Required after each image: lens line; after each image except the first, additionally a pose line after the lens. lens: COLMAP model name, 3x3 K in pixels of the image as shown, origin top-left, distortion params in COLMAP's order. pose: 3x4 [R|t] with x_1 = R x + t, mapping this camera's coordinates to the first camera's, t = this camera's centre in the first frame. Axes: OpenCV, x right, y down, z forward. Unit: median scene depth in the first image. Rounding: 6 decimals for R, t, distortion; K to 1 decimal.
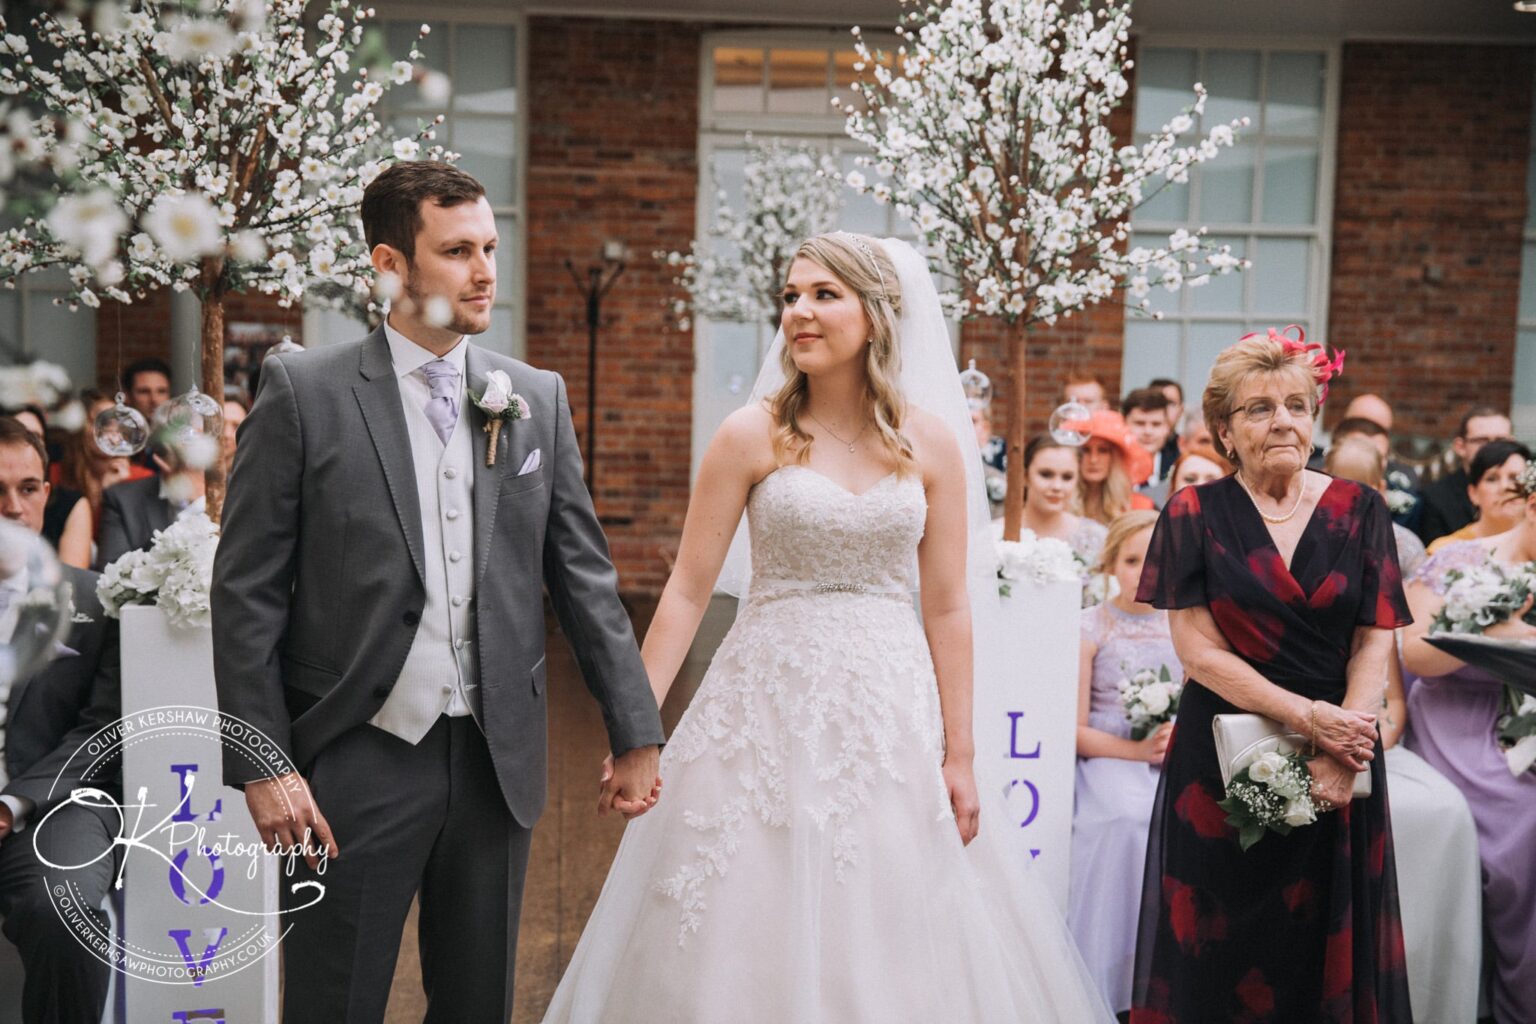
lens RADIAL K [[2003.5, 0, 768.0], [0, 2003.5, 512.0], [0, 0, 1]] dist [0.090763, 0.091716]
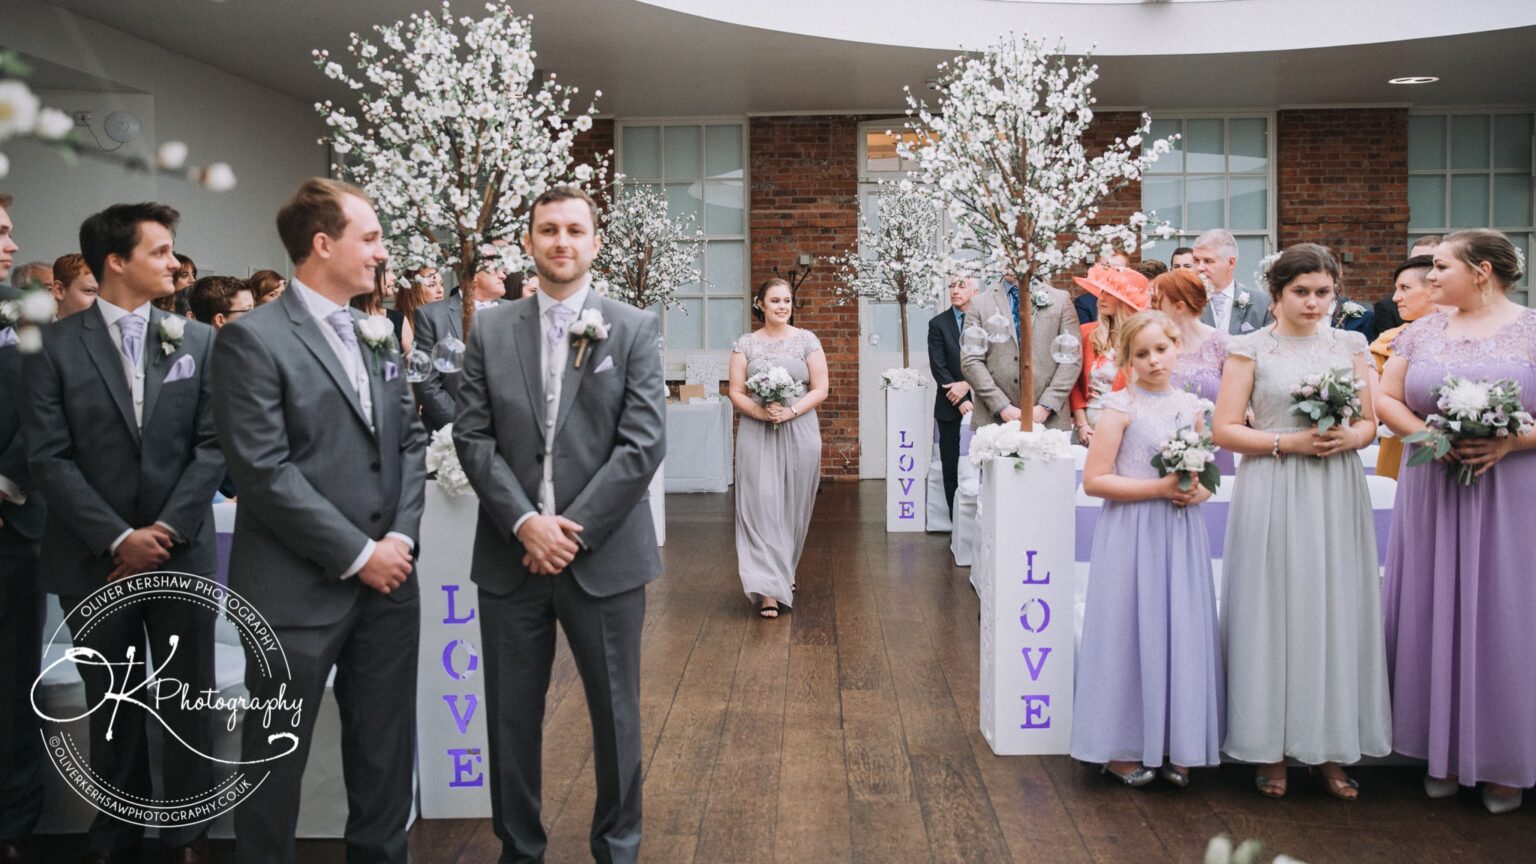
lens RADIAL K [[1233.7, 0, 757.8], [0, 1233.7, 352.7], [0, 0, 1]] dist [-0.086765, 0.143026]
pose [[0.988423, -0.026634, -0.149364, 0.066690], [0.016817, 0.997638, -0.066605, 0.014006], [0.150785, 0.063322, 0.986536, 0.105488]]
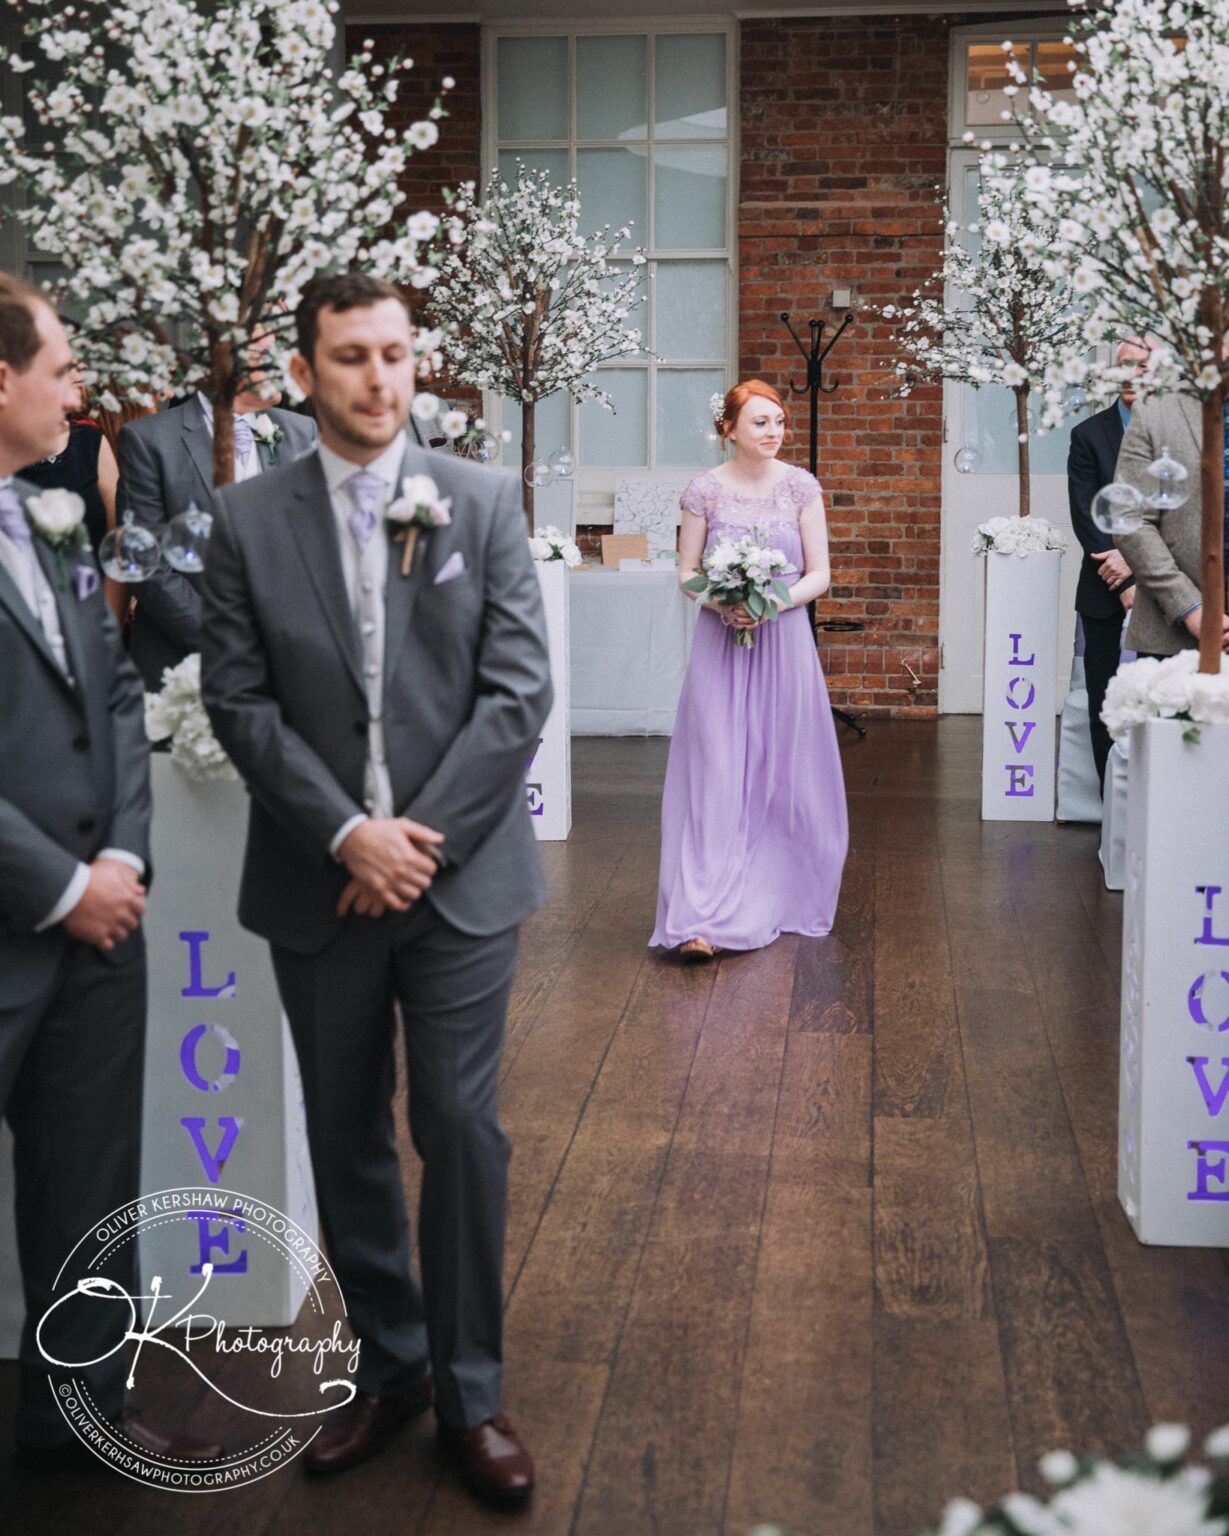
lens RADIAL K [[2422.7, 0, 623.2], [0, 2422.7, 629.7], [0, 0, 1]] dist [0.056807, 0.219046]
pose [[0.978179, -0.001460, -0.207756, 0.097948], [0.004359, 0.999899, 0.013498, -0.017588], [0.207716, -0.014109, 0.978087, 0.002562]]
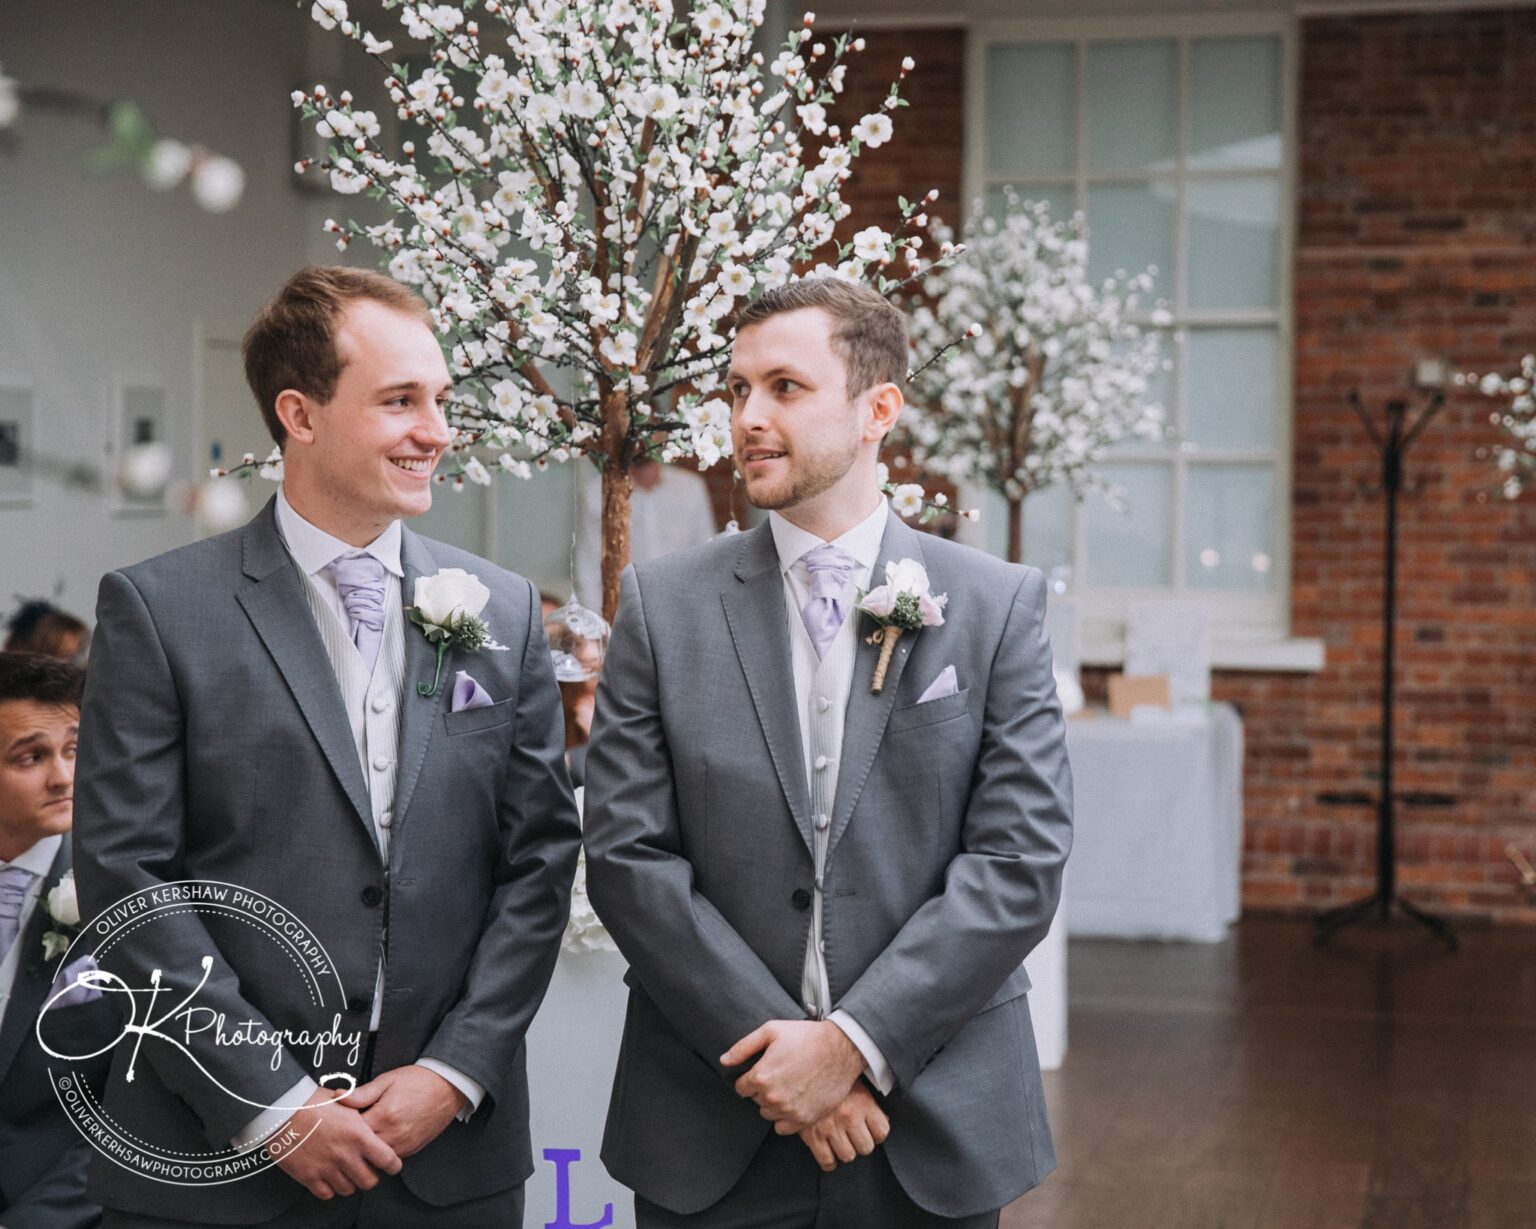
lens RADIAL K [[3104.5, 0, 835.6], [0, 3104.5, 613.5], [0, 0, 1]] dist [0.172677, 0.075721]
pose [[0.952659, -0.002984, -0.304025, 0.102561], [-0.013211, 0.998601, -0.051196, -0.002722], [0.303753, 0.052789, 0.951287, 0.012318]]
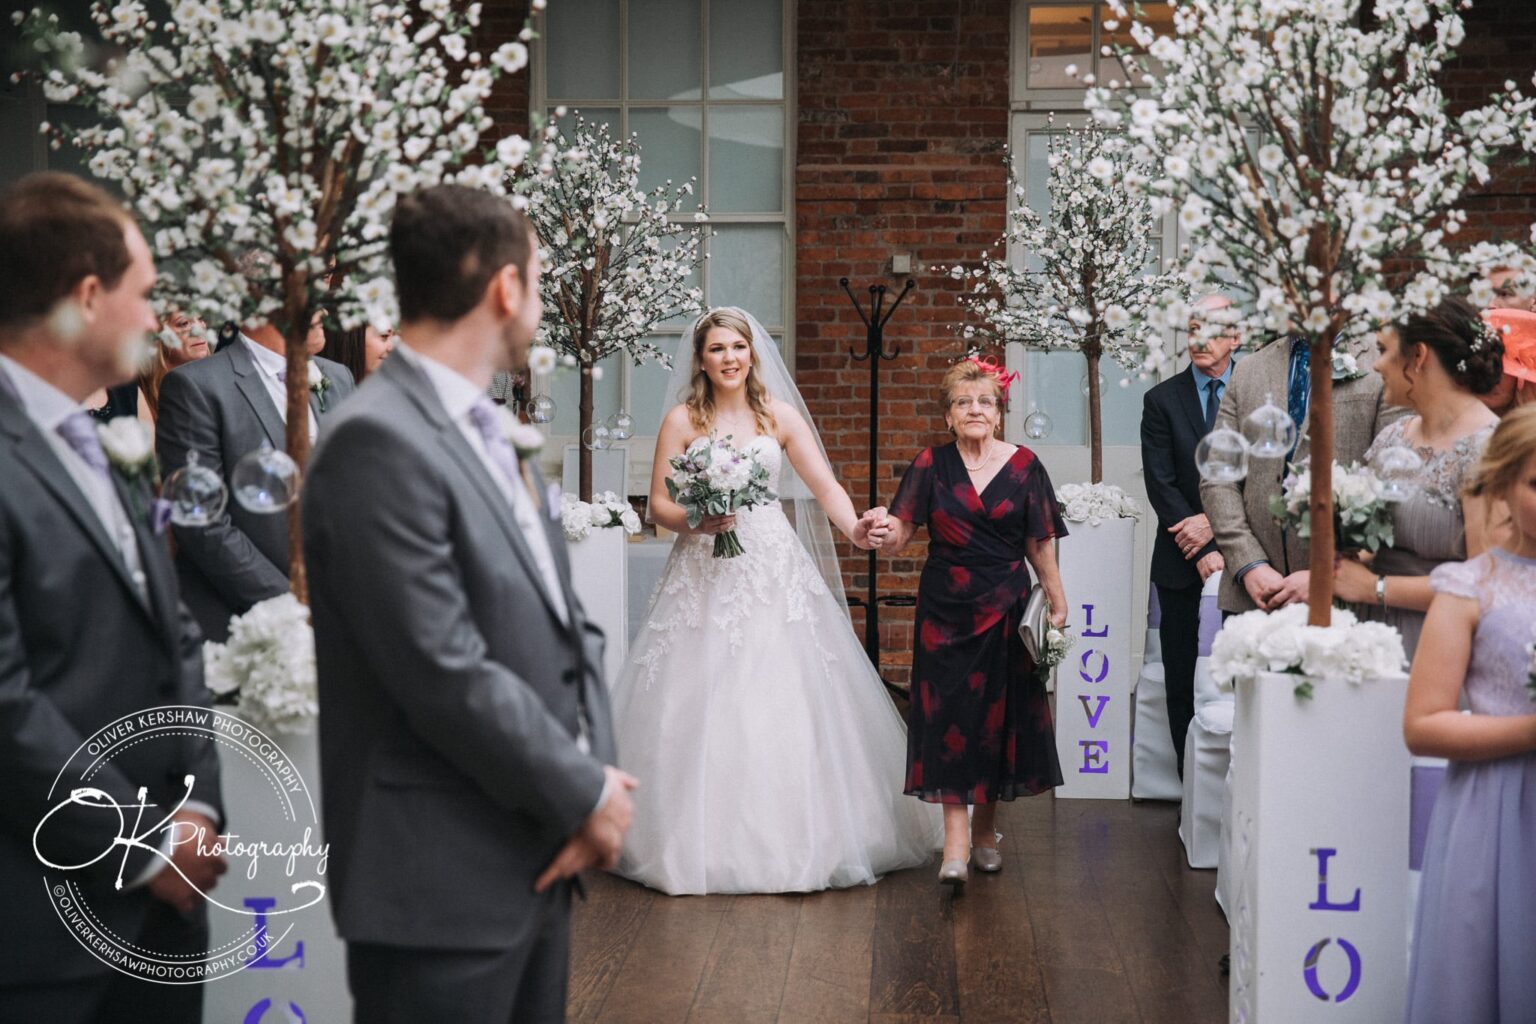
lens RADIAL K [[2497.2, 0, 768.0], [0, 2497.2, 512.0], [0, 0, 1]] dist [0.152369, 0.272504]
pose [[0.986862, -0.008867, -0.161323, 0.071458], [0.003967, 0.999522, -0.030670, -0.000569], [0.161518, 0.029627, 0.986425, 0.009868]]
